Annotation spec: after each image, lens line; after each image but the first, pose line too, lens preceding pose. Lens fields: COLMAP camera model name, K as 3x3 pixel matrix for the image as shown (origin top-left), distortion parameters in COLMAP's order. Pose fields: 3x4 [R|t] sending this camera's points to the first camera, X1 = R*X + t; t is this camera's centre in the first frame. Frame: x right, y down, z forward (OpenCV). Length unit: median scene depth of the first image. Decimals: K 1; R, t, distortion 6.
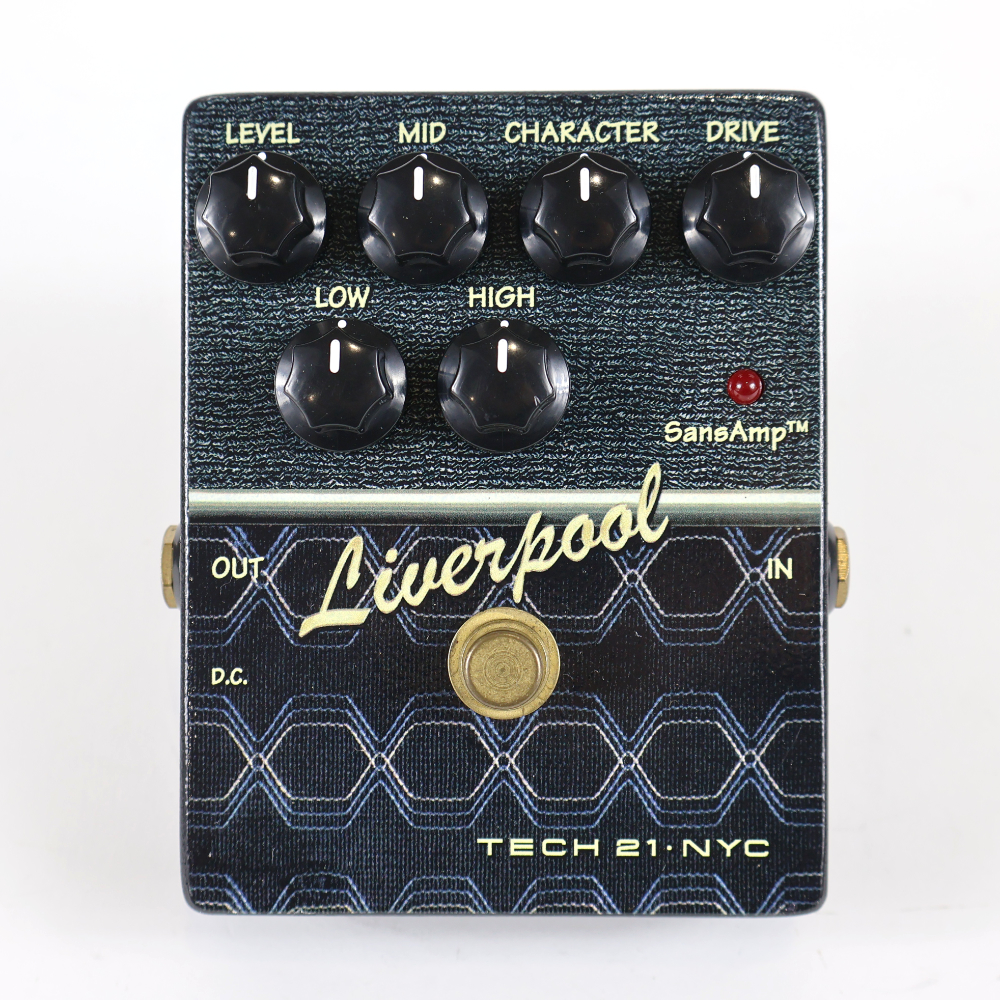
lens RADIAL K [[2049.1, 0, 500.2], [0, 2049.1, 499.8], [0, 0, 1]] dist [0.012197, 0.000000]
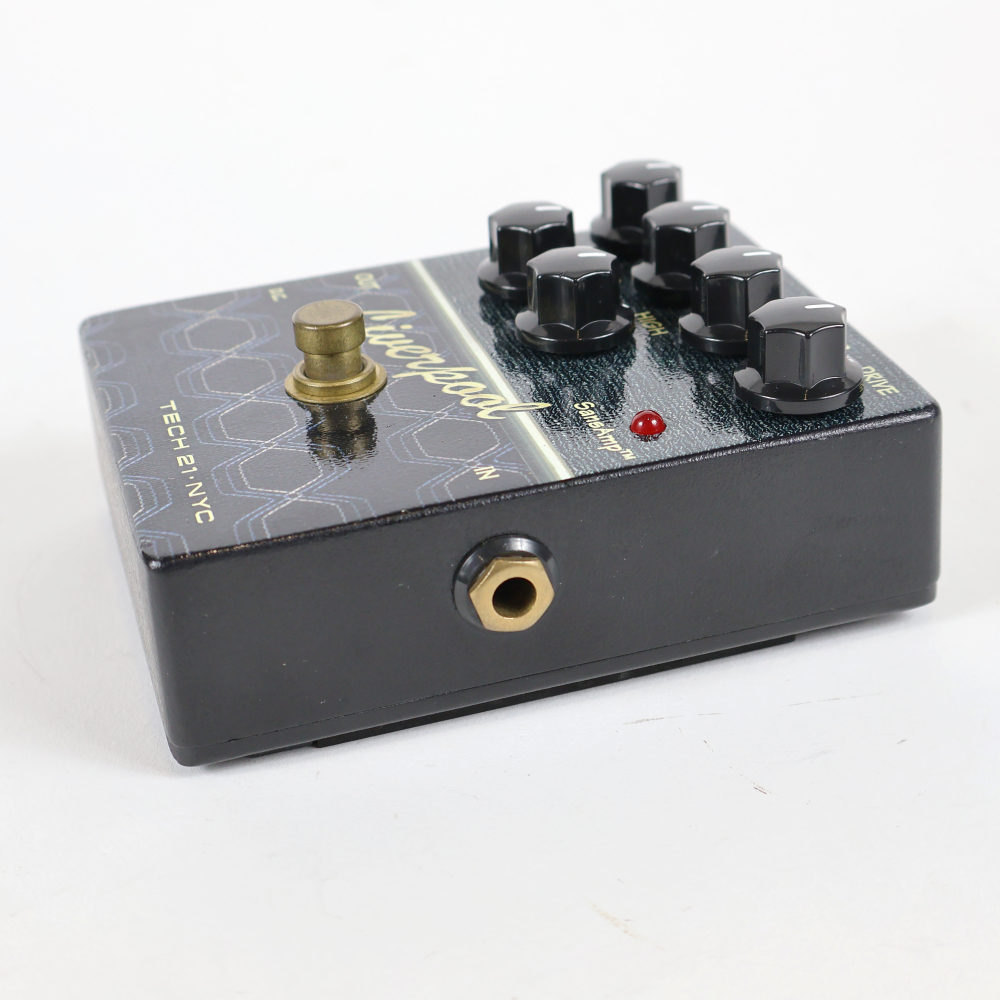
lens RADIAL K [[2049.1, 0, 499.5], [0, 2049.1, 499.1], [0, 0, 1]] dist [0.012197, 0.000000]
pose [[0.276375, 0.458352, -0.844707, 0.980002], [-0.958381, 0.196909, -0.206721, 0.234532], [0.071579, 0.866683, 0.493697, 0.518888]]
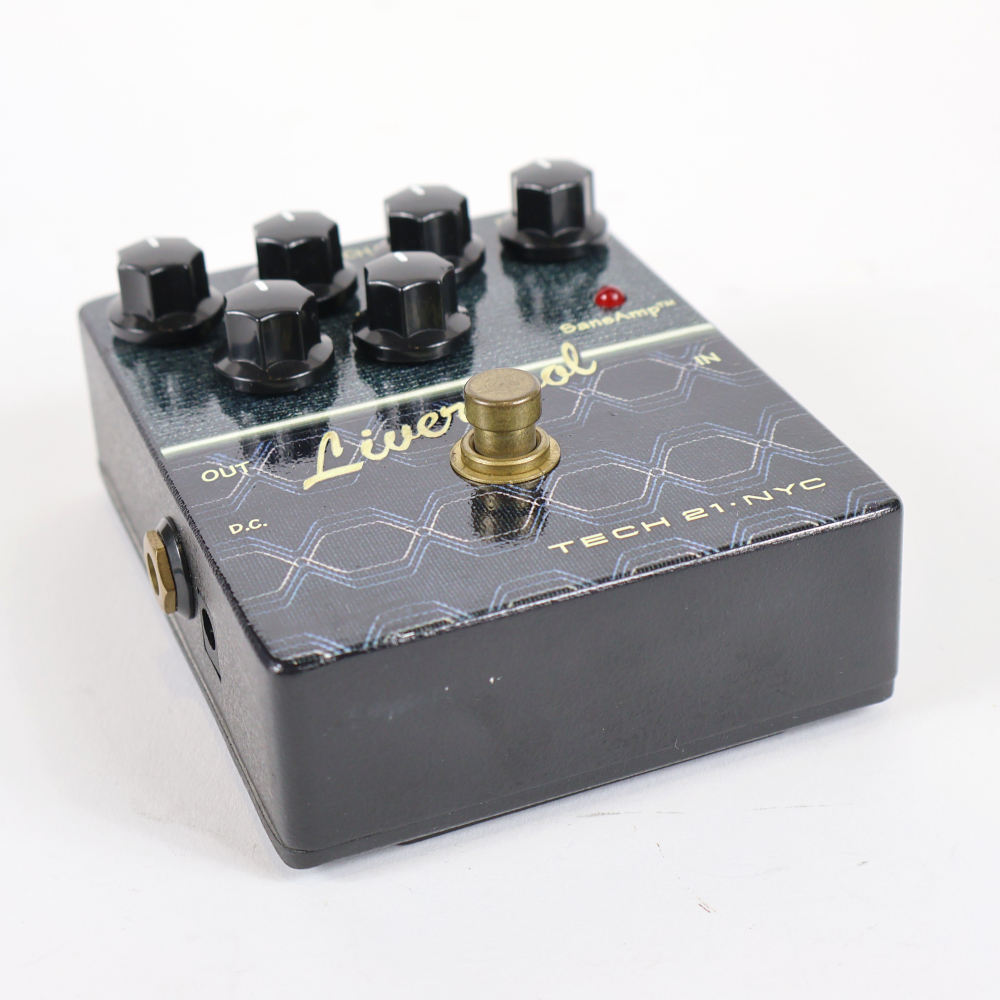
lens RADIAL K [[2137.5, 0, 501.9], [0, 2137.5, 499.7], [0, 0, 1]] dist [-0.015784, 0.000000]
pose [[0.928735, -0.213082, 0.303394, -0.325307], [0.370018, 0.481501, -0.794508, 0.930316], [0.023211, 0.850149, 0.526031, 0.460626]]
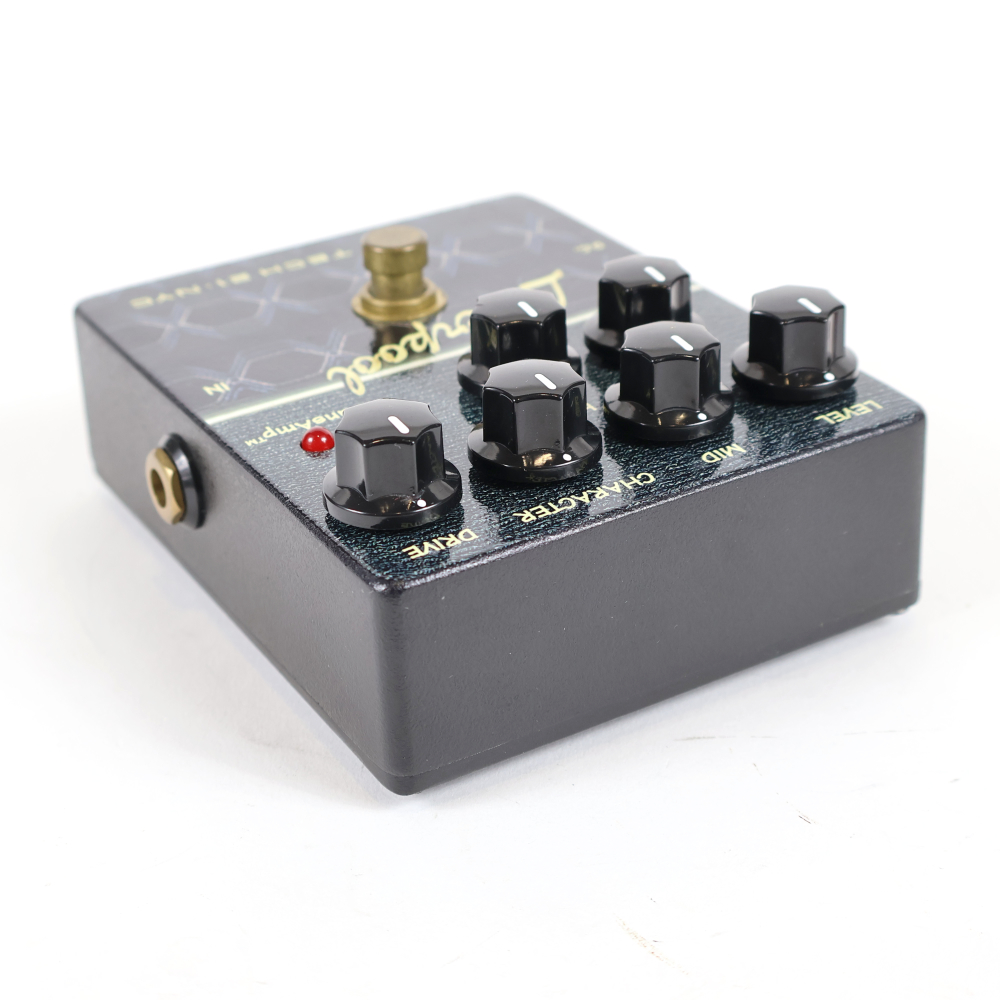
lens RADIAL K [[2049.1, 0, 500.0], [0, 2049.1, 500.6], [0, 0, 1]] dist [0.012197, 0.000000]
pose [[-0.860577, 0.290795, -0.418146, 0.477528], [-0.505265, -0.384029, 0.772806, -0.903101], [0.064148, 0.876333, 0.477415, 0.540180]]
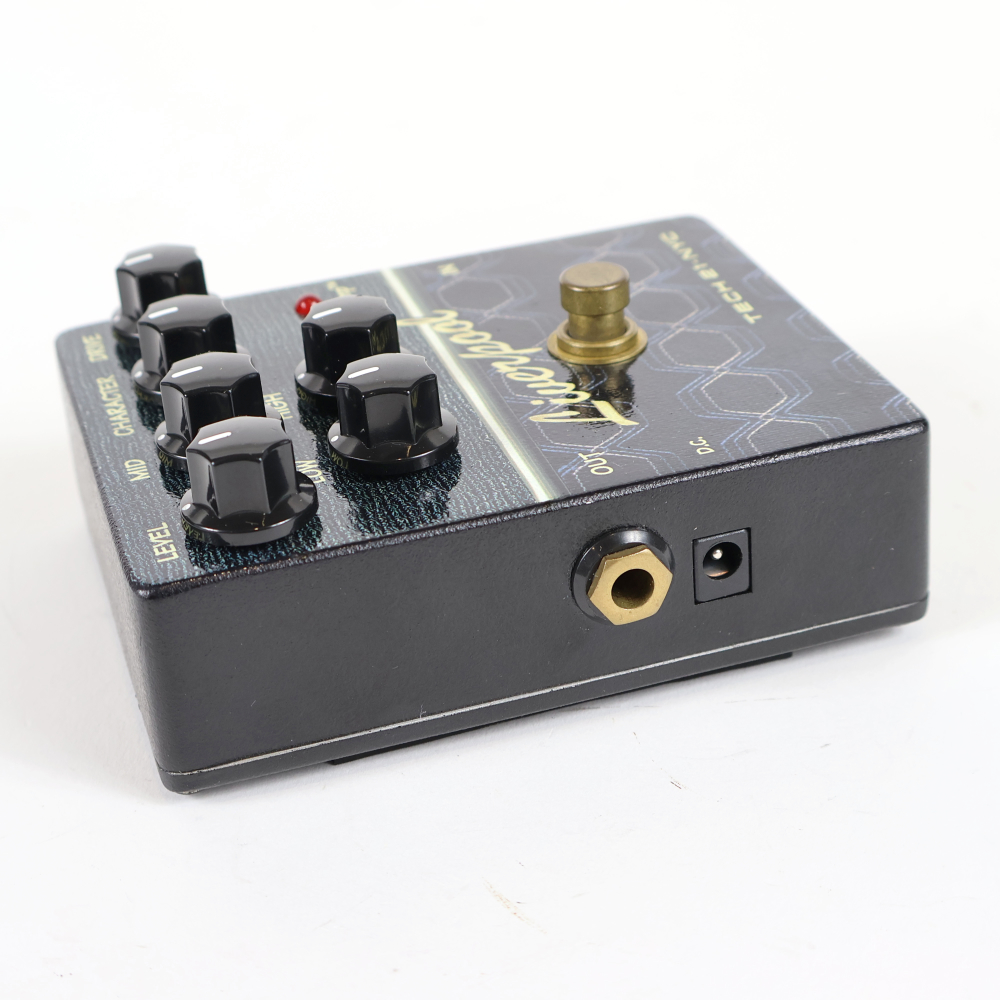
lens RADIAL K [[2137.5, 0, 501.1], [0, 2137.5, 500.2], [0, 0, 1]] dist [-0.015784, 0.000000]
pose [[-0.293722, -0.429707, 0.853861, -1.014233], [0.953568, -0.193955, 0.230412, -0.255347], [0.066601, 0.881892, 0.466724, 0.527450]]
